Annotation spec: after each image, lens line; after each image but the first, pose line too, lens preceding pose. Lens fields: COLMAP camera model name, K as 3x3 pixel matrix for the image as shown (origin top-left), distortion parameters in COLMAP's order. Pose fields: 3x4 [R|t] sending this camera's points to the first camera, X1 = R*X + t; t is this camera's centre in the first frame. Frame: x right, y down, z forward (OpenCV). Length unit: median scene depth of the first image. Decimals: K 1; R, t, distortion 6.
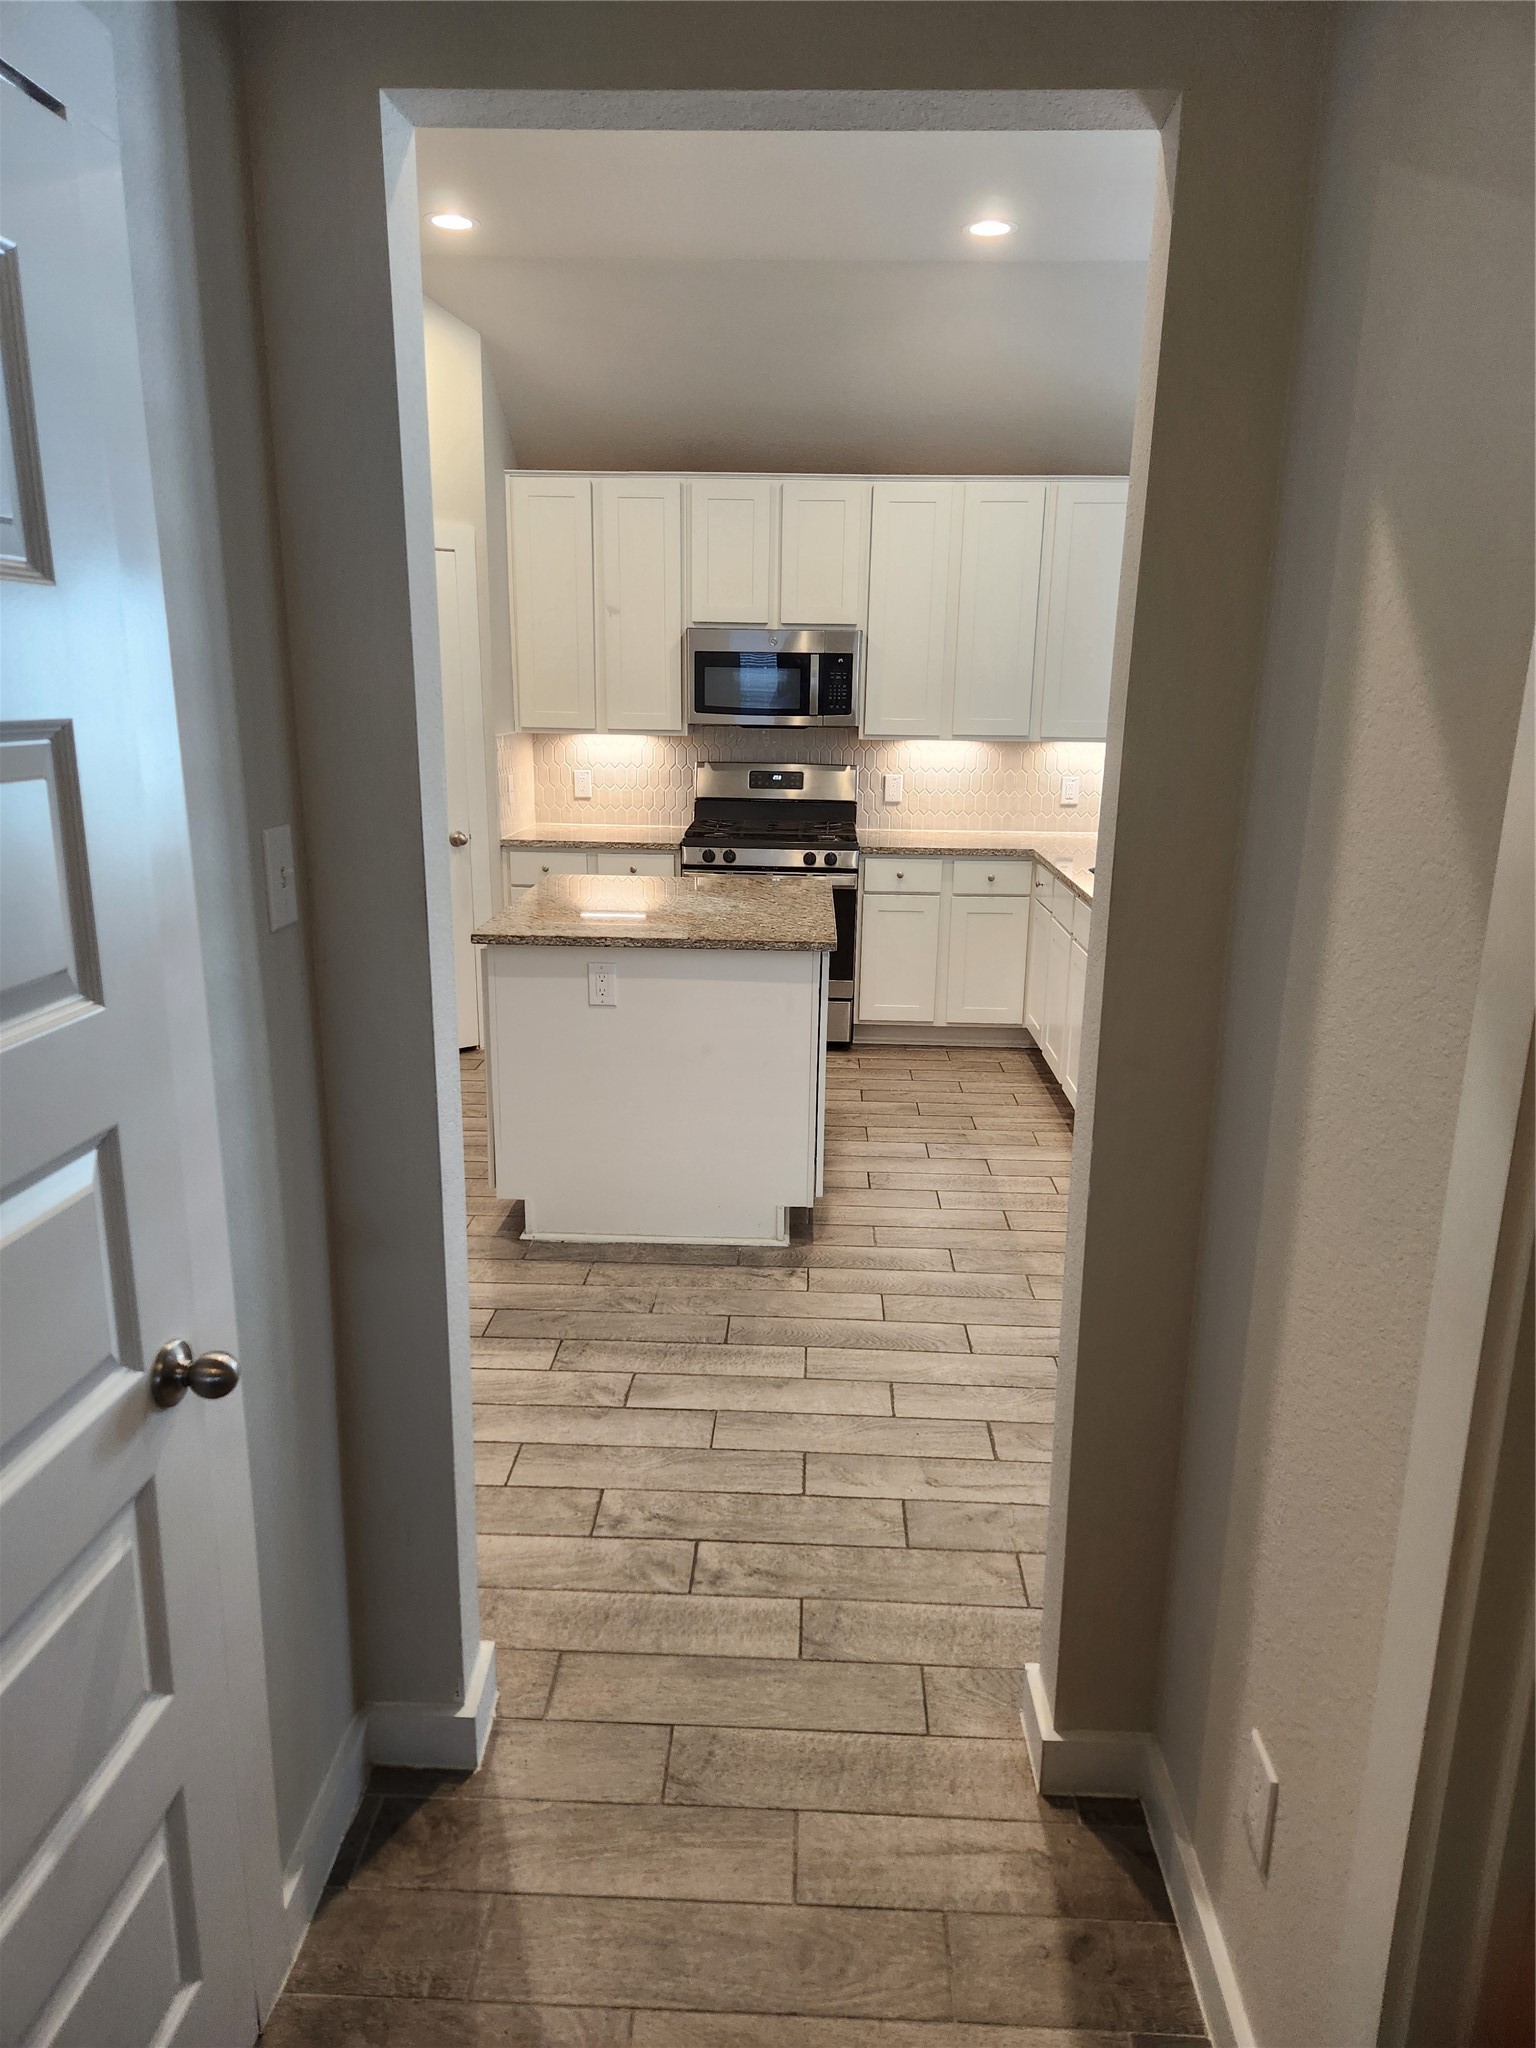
lens RADIAL K [[1375.7, 0, 763.5], [0, 1375.7, 1034.5], [0, 0, 1]] dist [0.072541, -0.052611]
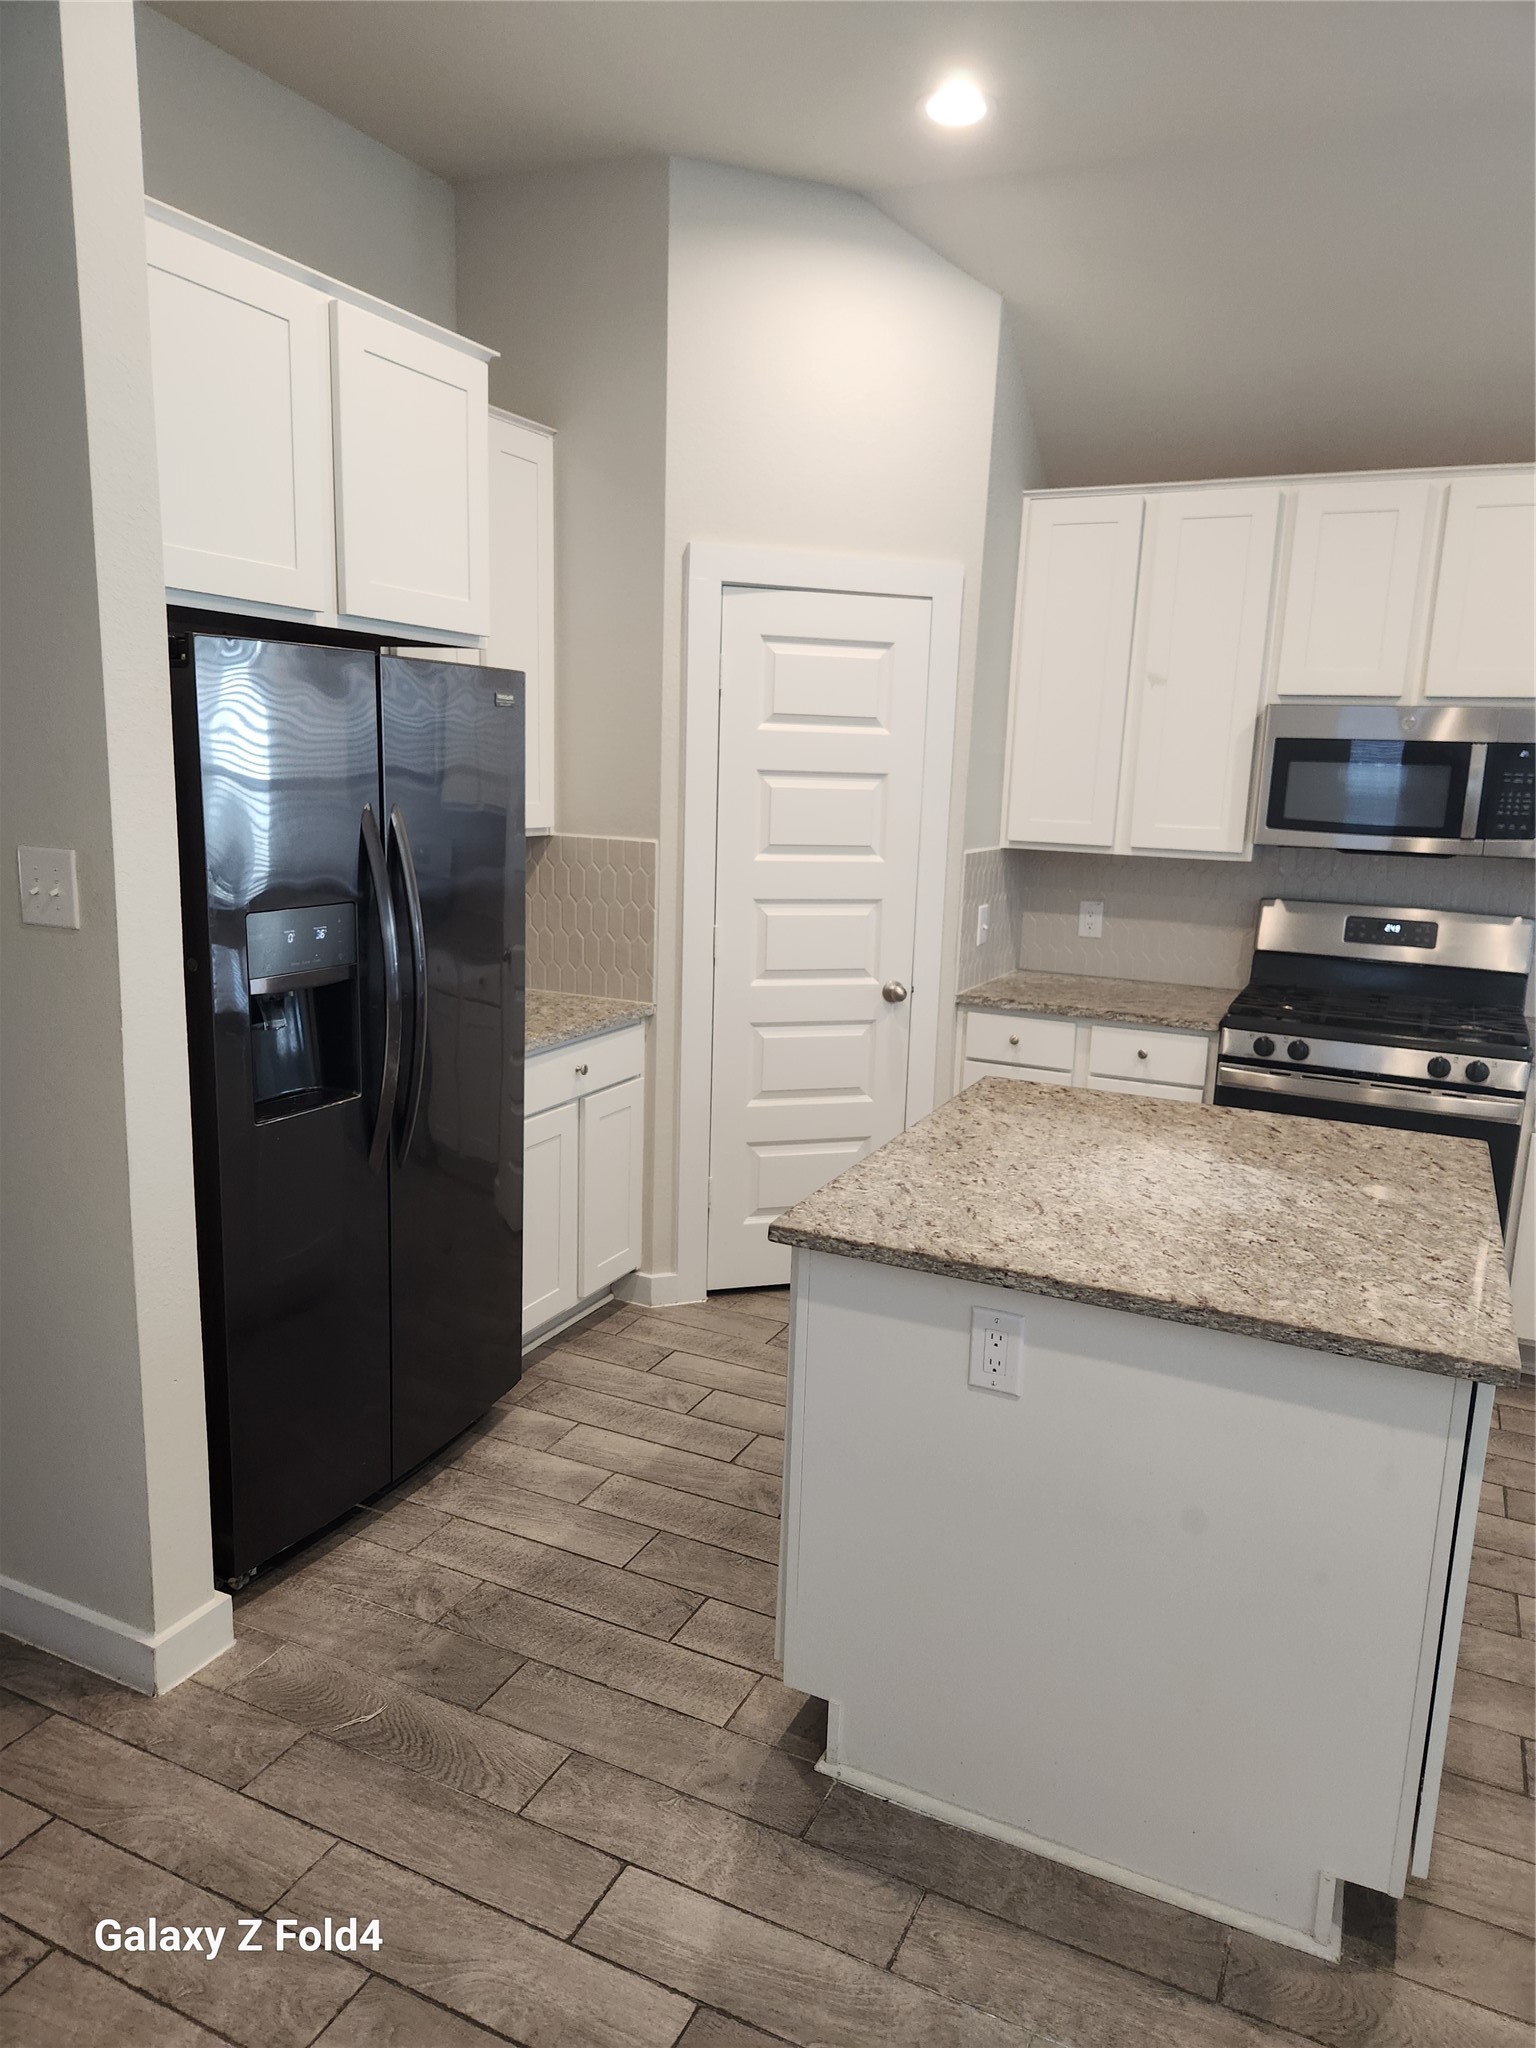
lens RADIAL K [[1382.3, 0, 780.9], [0, 1382.3, 1021.5], [0, 0, 1]] dist [0.072937, -0.070542]
pose [[0.921816, 0.091255, -0.376732, -0.003567], [-0.118858, 0.991619, -0.050634, -0.080938], [0.368954, 0.091452, 0.924937, 0.309156]]
